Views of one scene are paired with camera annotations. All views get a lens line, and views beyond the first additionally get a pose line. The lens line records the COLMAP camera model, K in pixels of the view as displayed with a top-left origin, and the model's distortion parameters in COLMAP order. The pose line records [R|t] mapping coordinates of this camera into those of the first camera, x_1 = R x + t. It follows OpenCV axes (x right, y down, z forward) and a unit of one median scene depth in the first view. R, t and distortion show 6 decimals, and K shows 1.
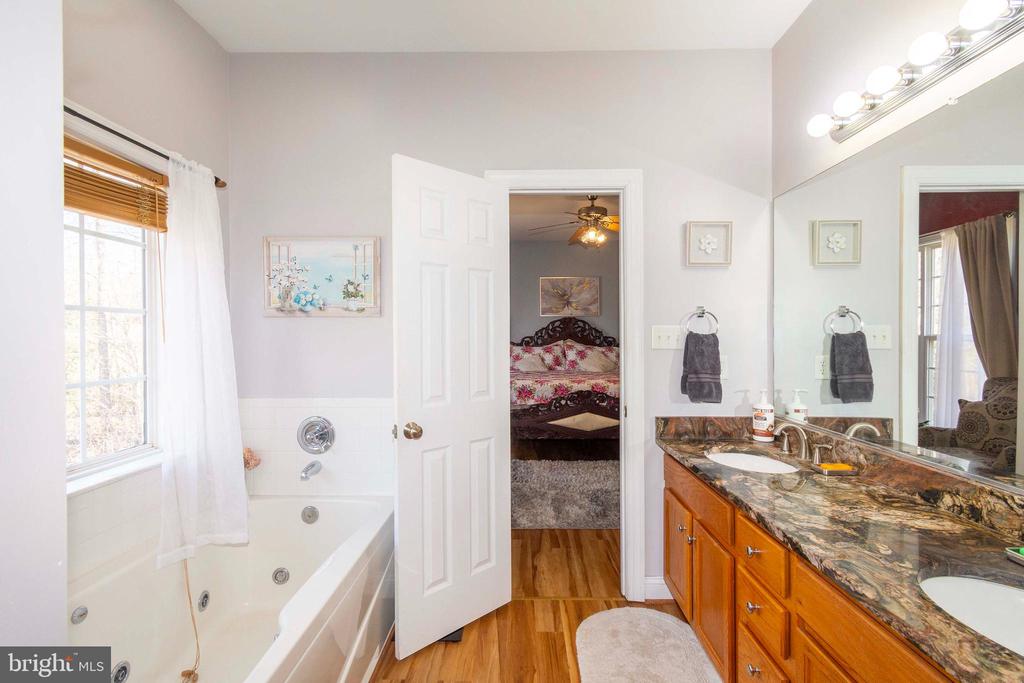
lens RADIAL K [[451.6, 0, 514.2], [0, 451.6, 338.0], [0, 0, 1]] dist [0.000505, 0.000099]
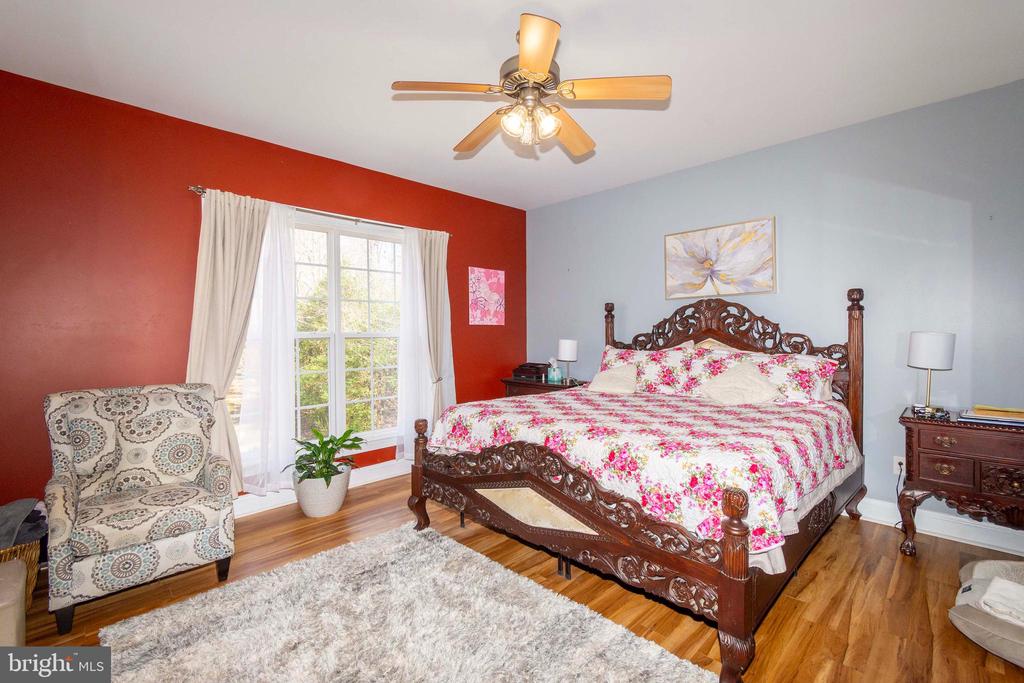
lens RADIAL K [[451.6, 0, 514.2], [0, 451.6, 338.0], [0, 0, 1]] dist [0.000505, 0.000099]
pose [[0.721414, 0.005283, -0.692484, 0.357866], [-0.001312, 0.999980, 0.006262, -0.001170], [0.692503, -0.003609, 0.721406, 0.463941]]
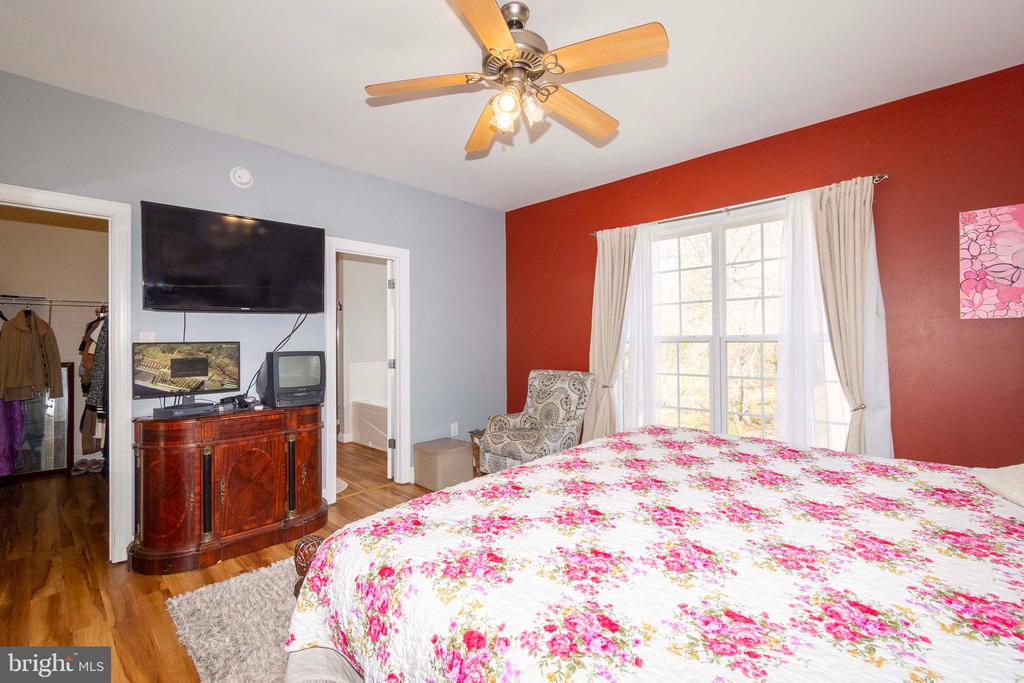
lens RADIAL K [[459.0, 0, 529.8], [0, 459.0, 338.0], [0, 0, 1]] dist [0.001507, 0.000105]
pose [[-0.671882, 0.013687, -0.740532, 0.352451], [0.008863, 0.999906, 0.010440, -0.009329], [0.740605, 0.000451, -0.671940, 0.946402]]
